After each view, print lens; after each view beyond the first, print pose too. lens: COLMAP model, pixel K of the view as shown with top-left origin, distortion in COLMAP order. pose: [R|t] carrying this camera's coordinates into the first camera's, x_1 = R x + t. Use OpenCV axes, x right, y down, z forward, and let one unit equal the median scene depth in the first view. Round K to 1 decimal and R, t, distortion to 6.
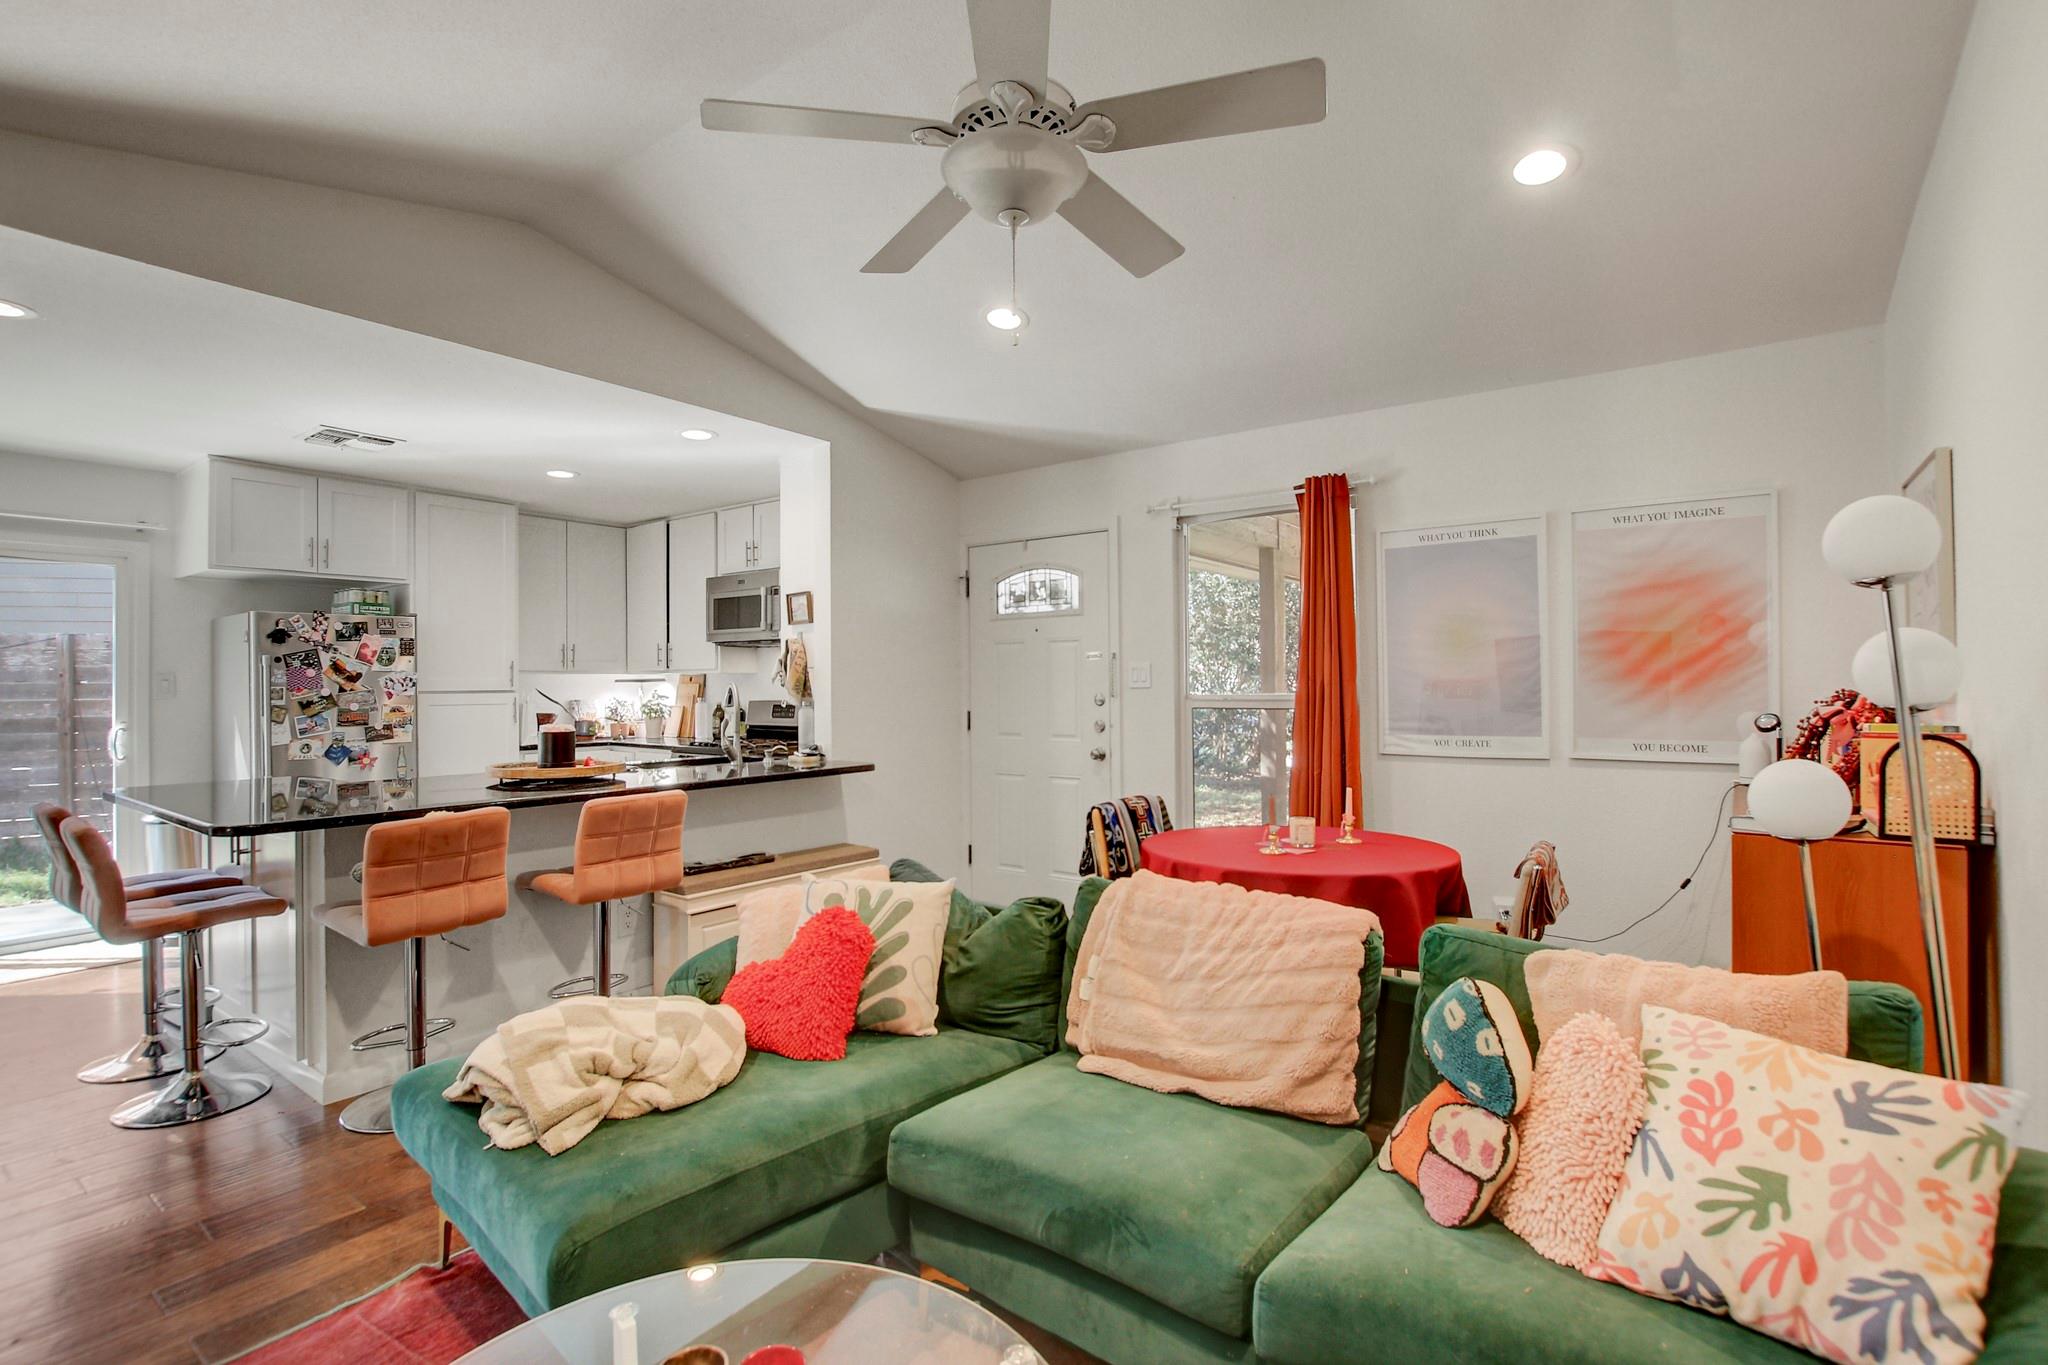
lens RADIAL K [[960.4, 0, 1025.7], [0, 960.4, 672.3], [0, 0, 1]] dist [-0.018546, 0.000260]
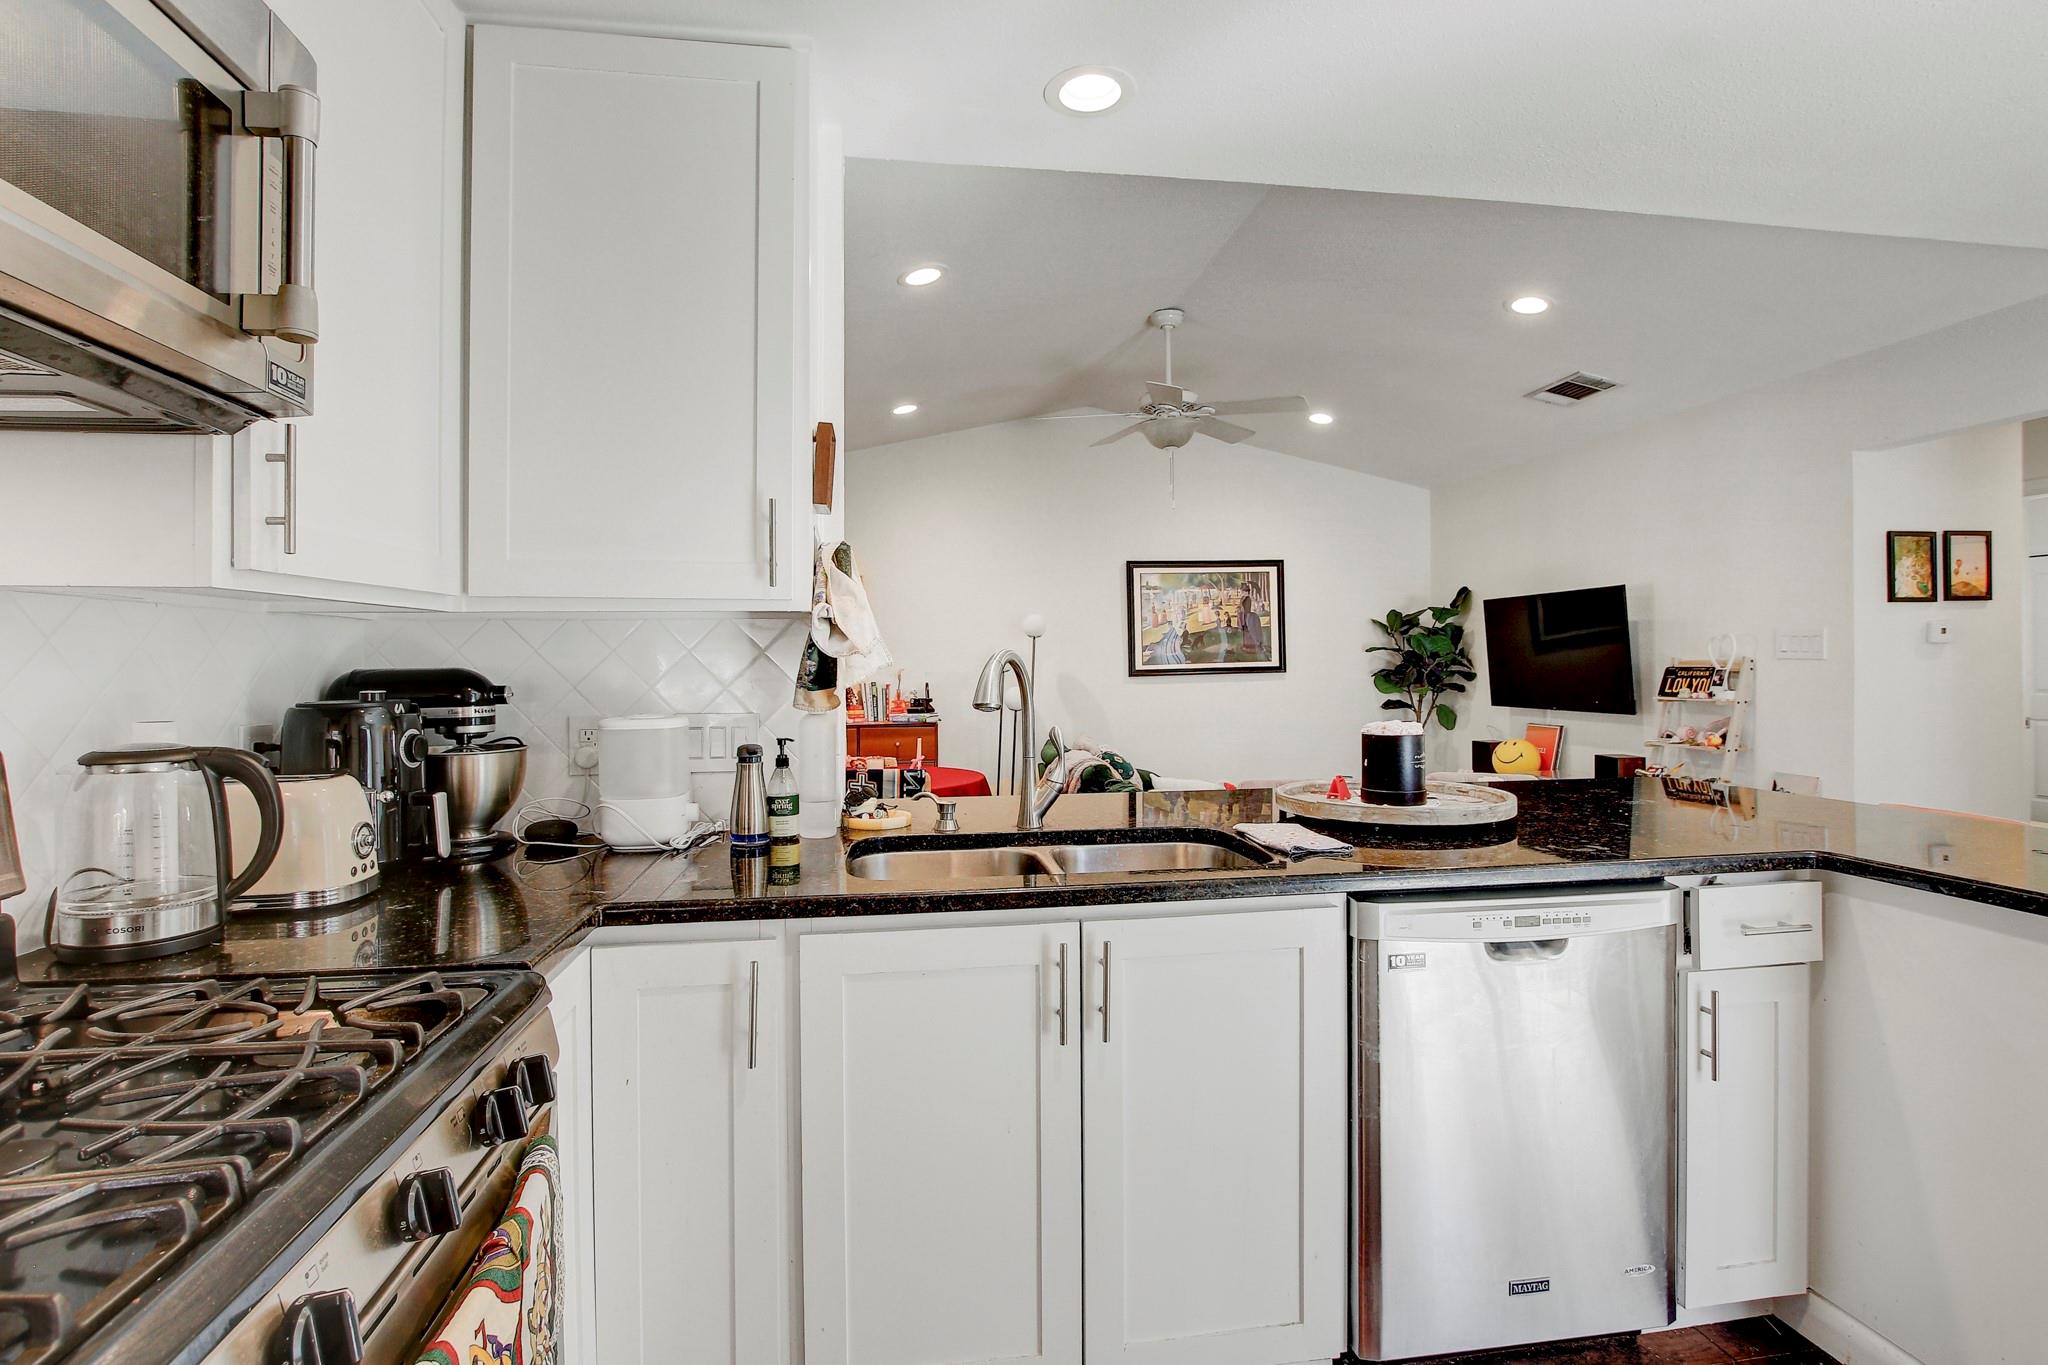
lens RADIAL K [[960.4, 0, 1030.7], [0, 960.4, 661.9], [0, 0, 1]] dist [-0.018546, 0.000260]
pose [[-0.714565, 0.015573, 0.699396, -0.564217], [0.006067, 0.999853, -0.016064, 0.021516], [-0.699543, -0.007235, -0.714554, 1.194580]]
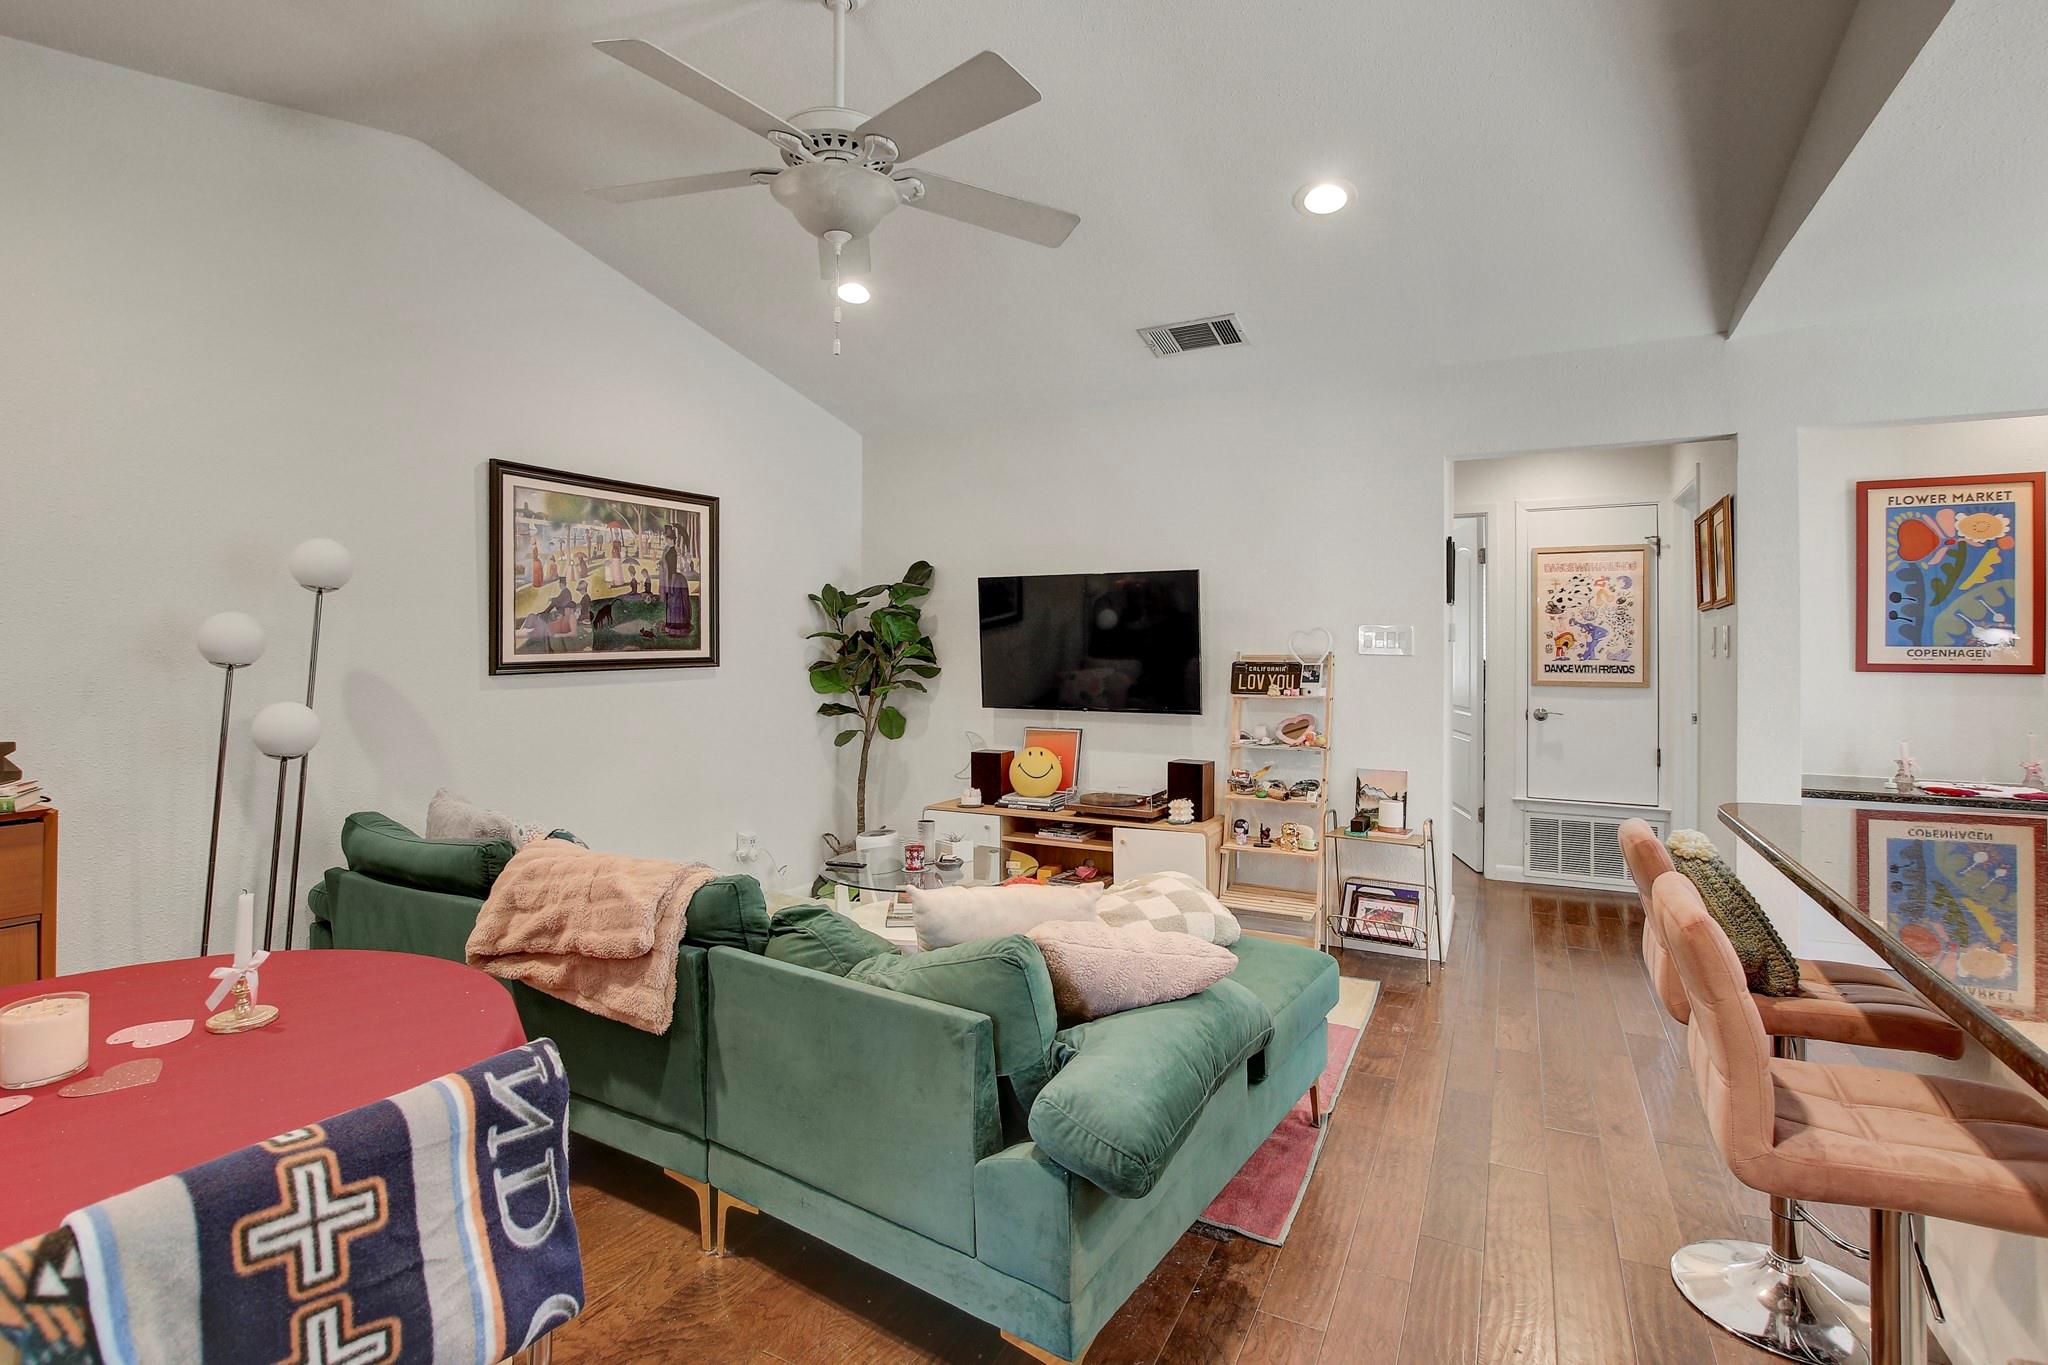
lens RADIAL K [[960.4, 0, 1011.3], [0, 960.4, 654.9], [0, 0, 1]] dist [-0.018546, 0.000260]
pose [[-0.987726, 0.004712, -0.156123, -0.020697], [0.005750, 0.999964, -0.006199, 0.012927], [0.156088, -0.007021, -0.987718, 0.917293]]
